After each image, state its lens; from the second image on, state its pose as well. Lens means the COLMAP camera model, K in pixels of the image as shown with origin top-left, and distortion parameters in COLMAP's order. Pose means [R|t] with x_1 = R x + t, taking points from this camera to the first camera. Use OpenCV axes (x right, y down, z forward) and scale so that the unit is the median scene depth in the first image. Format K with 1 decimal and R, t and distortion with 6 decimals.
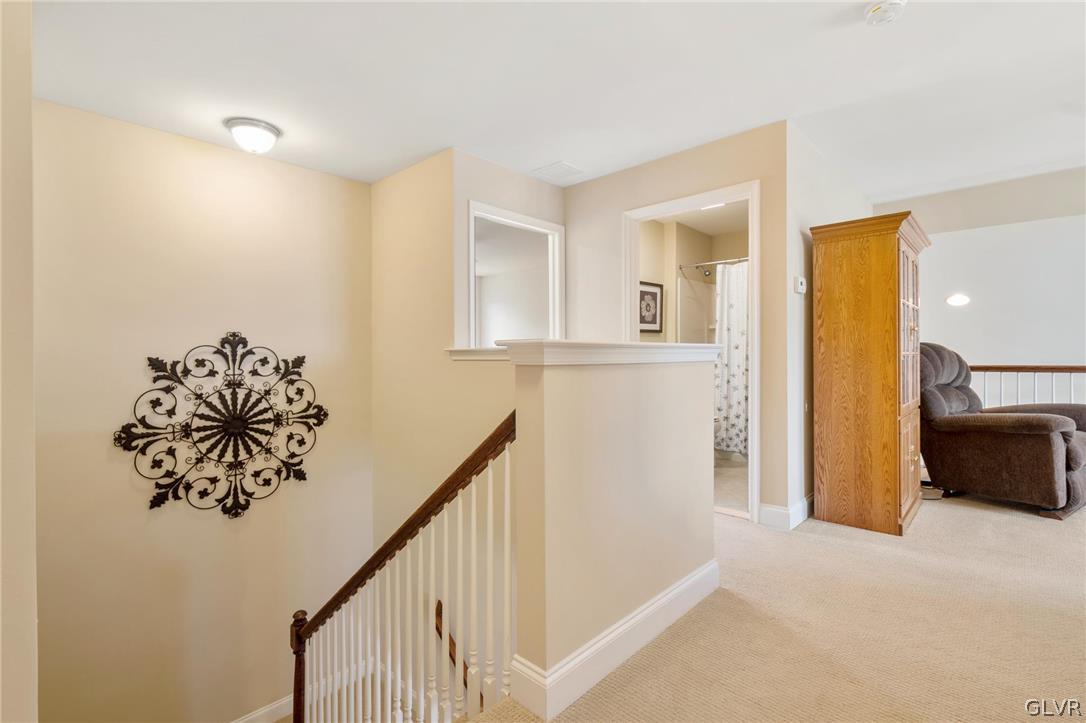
lens RADIAL K [[488.4, 0, 545.2], [0, 488.4, 366.9], [0, 0, 1]] dist [0.004135, 0.000596]
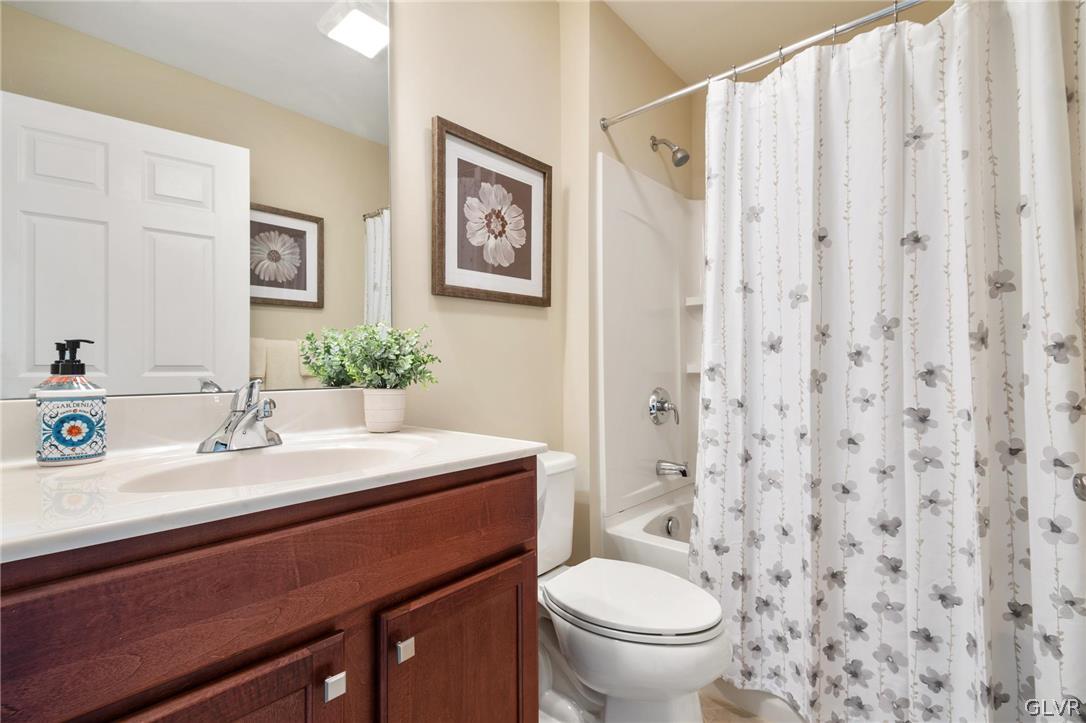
lens RADIAL K [[488.4, 0, 545.2], [0, 488.4, 366.9], [0, 0, 1]] dist [0.004135, 0.000596]
pose [[0.999603, 0.000432, 0.028156, 0.238437], [0.000213, 0.999738, -0.022906, -0.020039], [-0.028158, 0.022903, 0.999341, 0.692401]]
